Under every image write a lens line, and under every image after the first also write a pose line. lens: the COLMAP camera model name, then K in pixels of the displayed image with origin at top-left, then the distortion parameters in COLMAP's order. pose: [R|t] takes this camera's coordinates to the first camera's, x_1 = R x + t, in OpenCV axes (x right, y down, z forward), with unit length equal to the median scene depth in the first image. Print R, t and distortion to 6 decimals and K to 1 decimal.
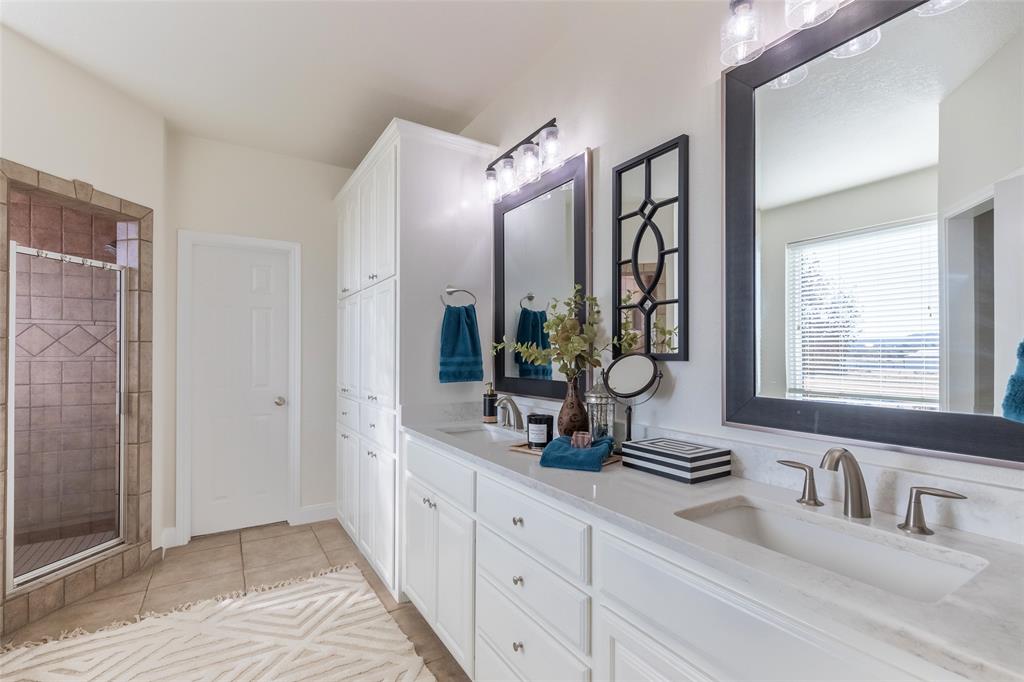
lens RADIAL K [[461.4, 0, 509.0], [0, 461.4, 344.5], [0, 0, 1]] dist [0.007939, -0.000015]
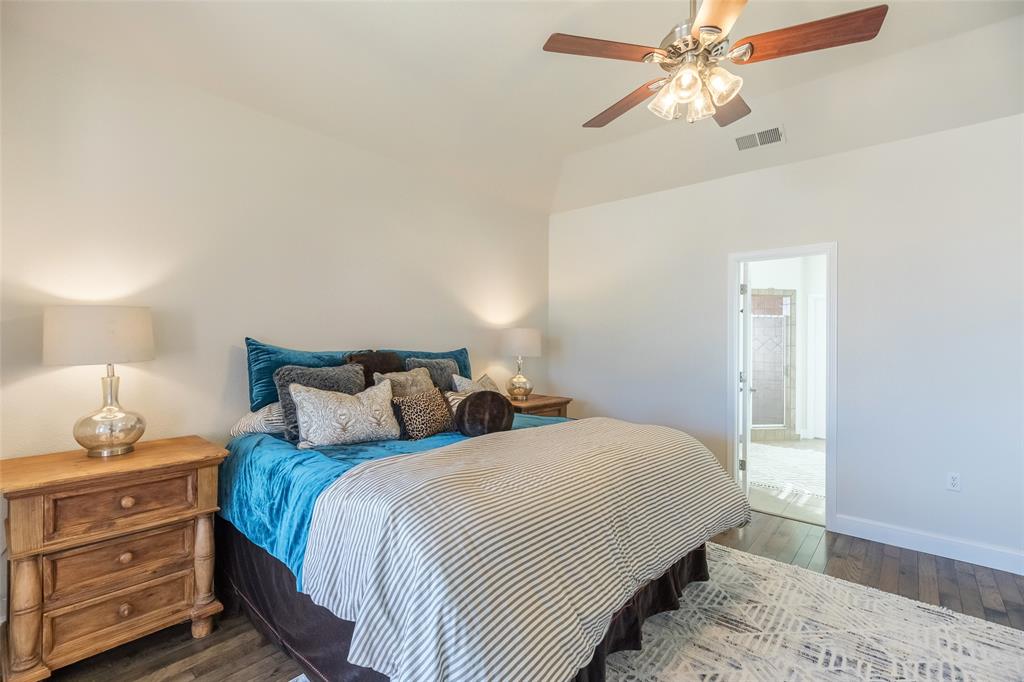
lens RADIAL K [[461.4, 0, 509.0], [0, 461.4, 344.5], [0, 0, 1]] dist [0.007939, -0.000015]
pose [[0.296016, 0.001533, -0.955182, 0.896428], [0.000094, 0.999999, 0.001634, -0.014042], [0.955183, -0.000573, 0.296016, -0.933588]]
